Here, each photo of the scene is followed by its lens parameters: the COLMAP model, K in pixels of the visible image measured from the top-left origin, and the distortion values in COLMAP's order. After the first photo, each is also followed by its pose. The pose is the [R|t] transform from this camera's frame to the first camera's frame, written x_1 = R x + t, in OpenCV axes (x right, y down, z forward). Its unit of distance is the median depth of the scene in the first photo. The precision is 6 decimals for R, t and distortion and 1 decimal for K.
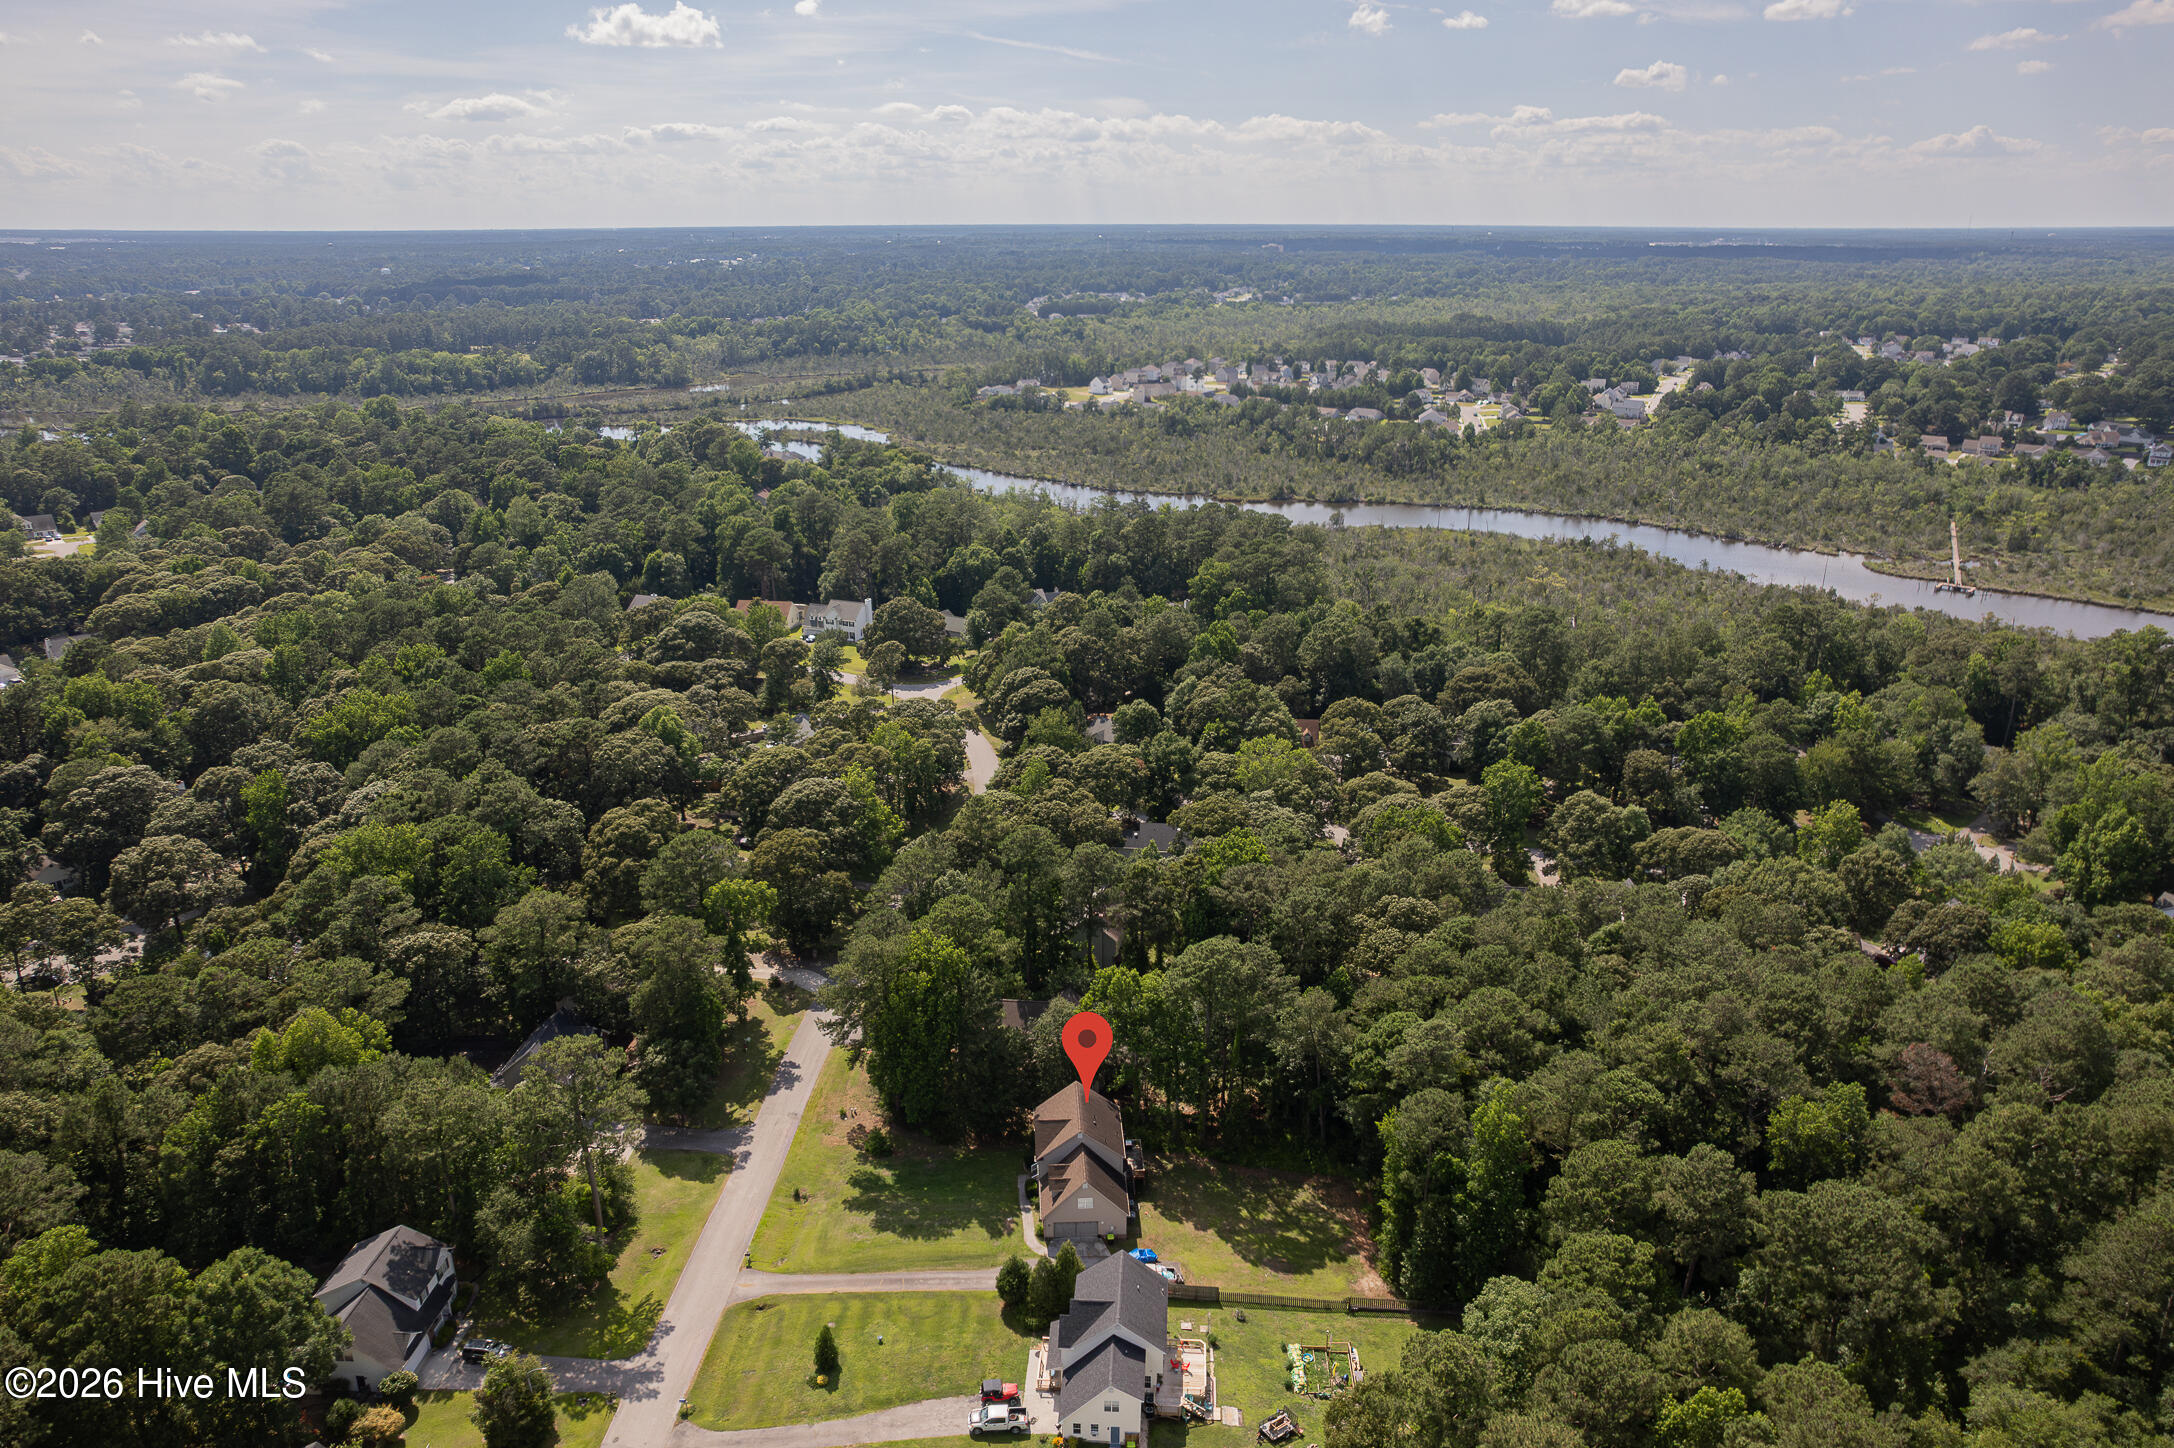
lens RADIAL K [[1415.9, 0, 1110.2], [0, 1415.9, 736.6], [0, 0, 1]] dist [-0.084299, 0.098186]
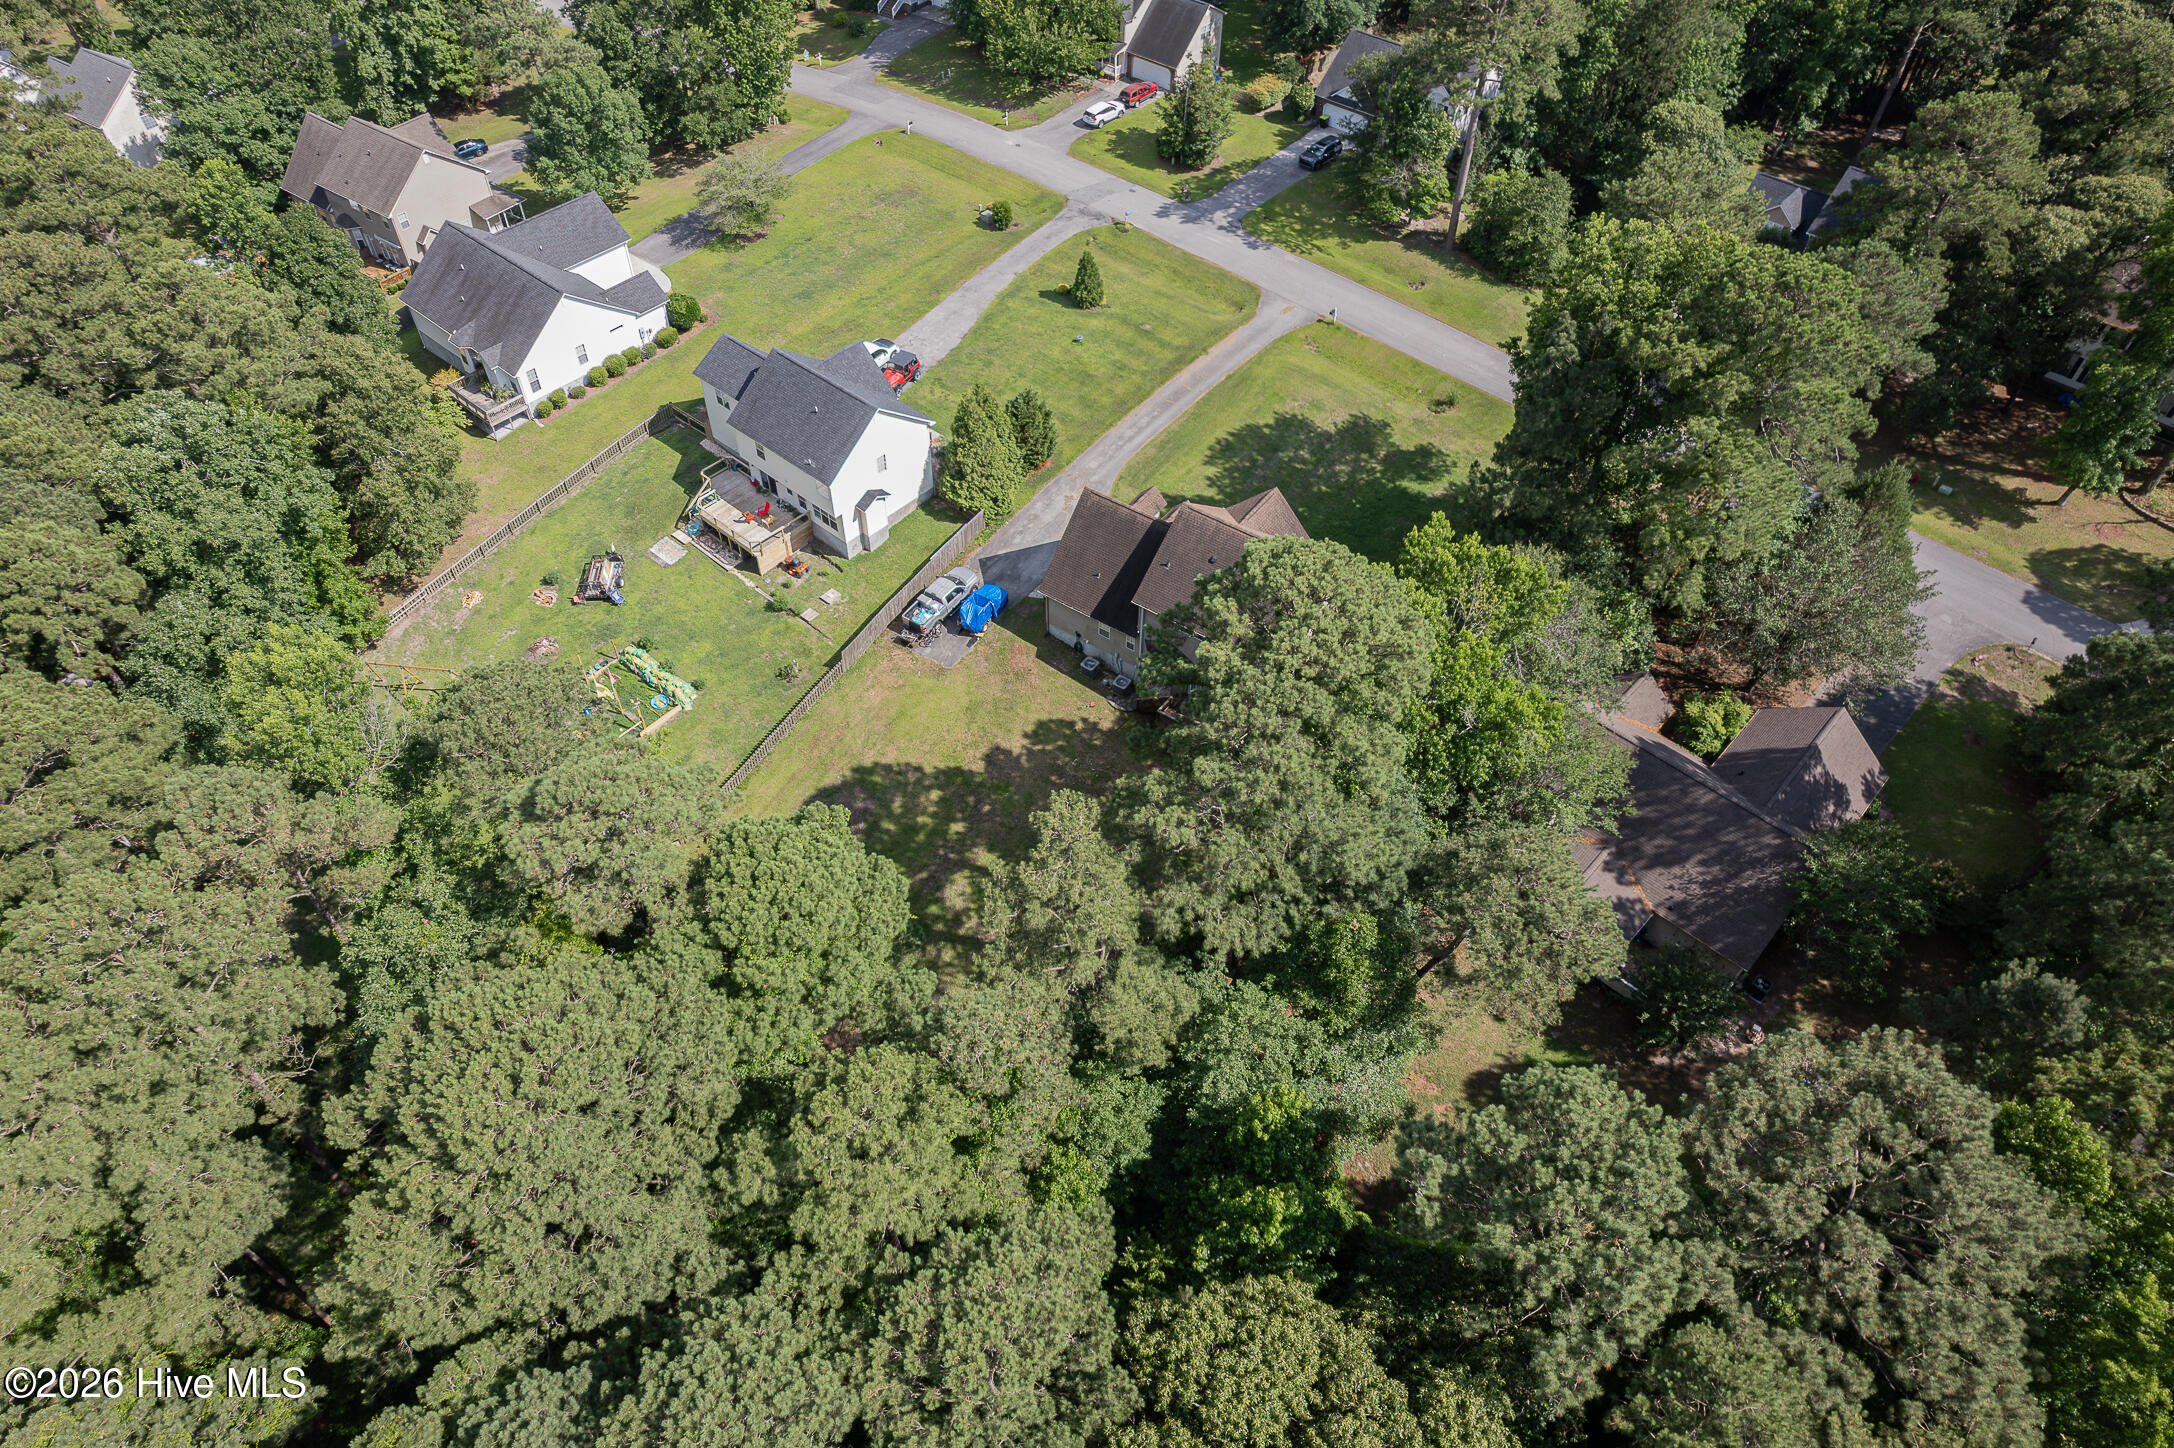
lens RADIAL K [[1406.7, 0, 1087.0], [0, 1406.7, 724.0], [0, 0, 1]] dist [-0.079571, 0.092810]
pose [[-0.628209, 0.573881, -0.525371, 0.292803], [-0.285636, 0.457986, 0.841820, -0.097150], [0.723717, 0.678904, -0.123790, 1.021402]]
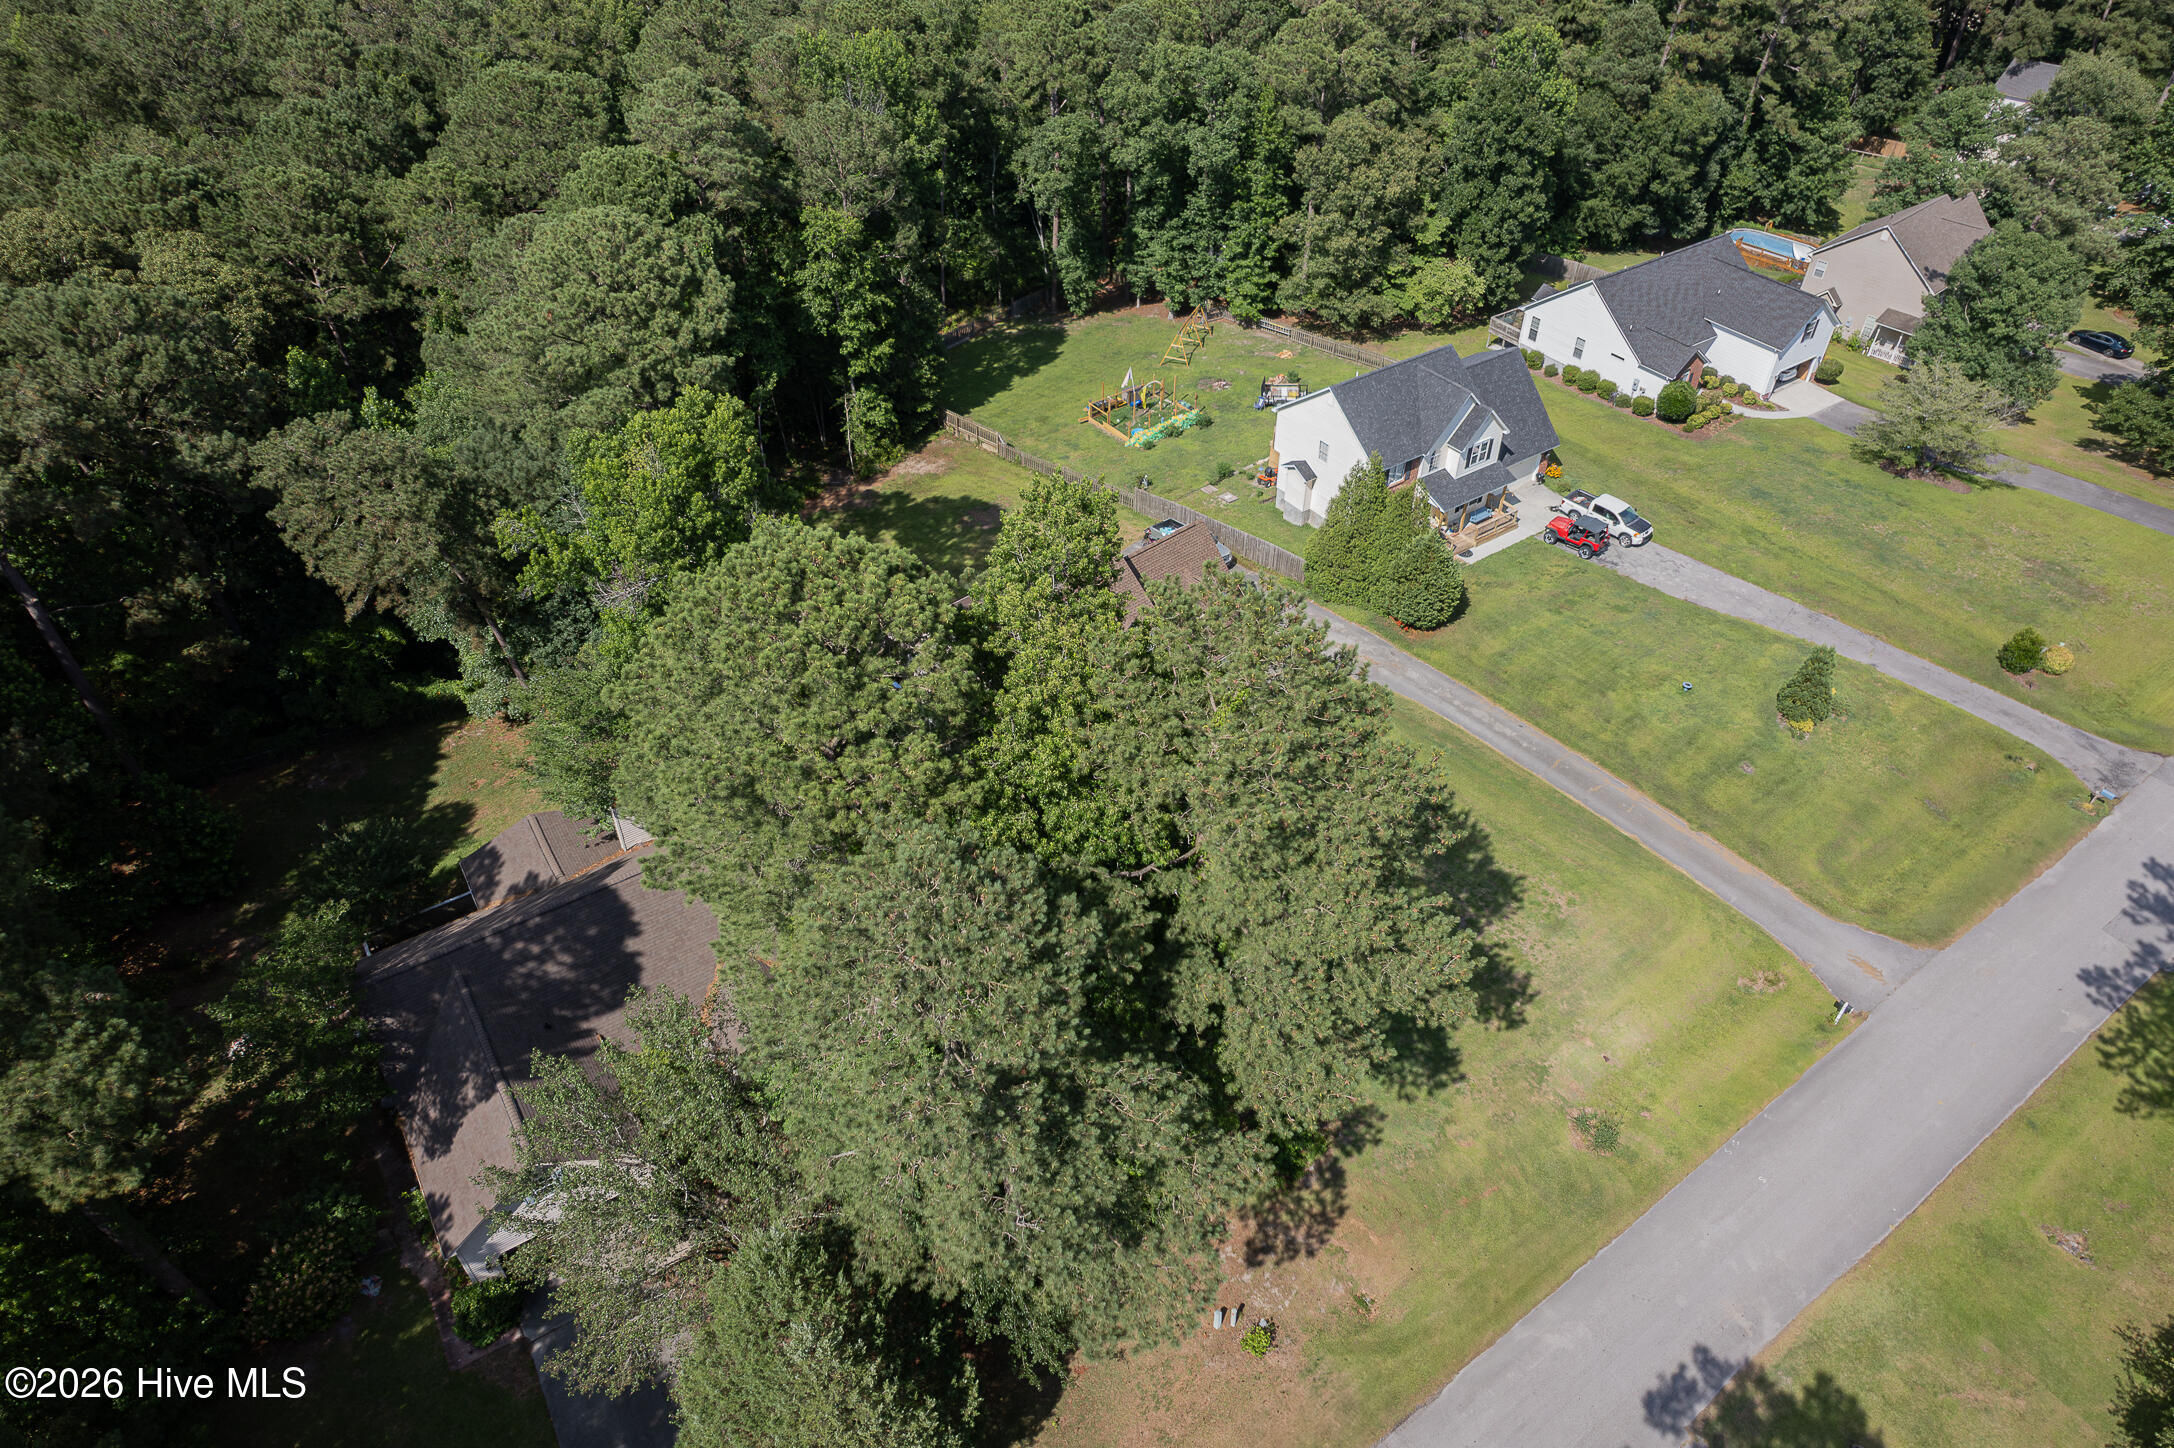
lens RADIAL K [[1389.6, 0, 1092.6], [0, 1389.6, 734.3], [0, 0, 1]] dist [-0.076684, 0.084695]
pose [[-0.616756, -0.523933, 0.587457, -0.279358], [0.268932, 0.561144, 0.782811, -0.018662], [-0.739789, 0.640789, -0.205186, 1.055596]]
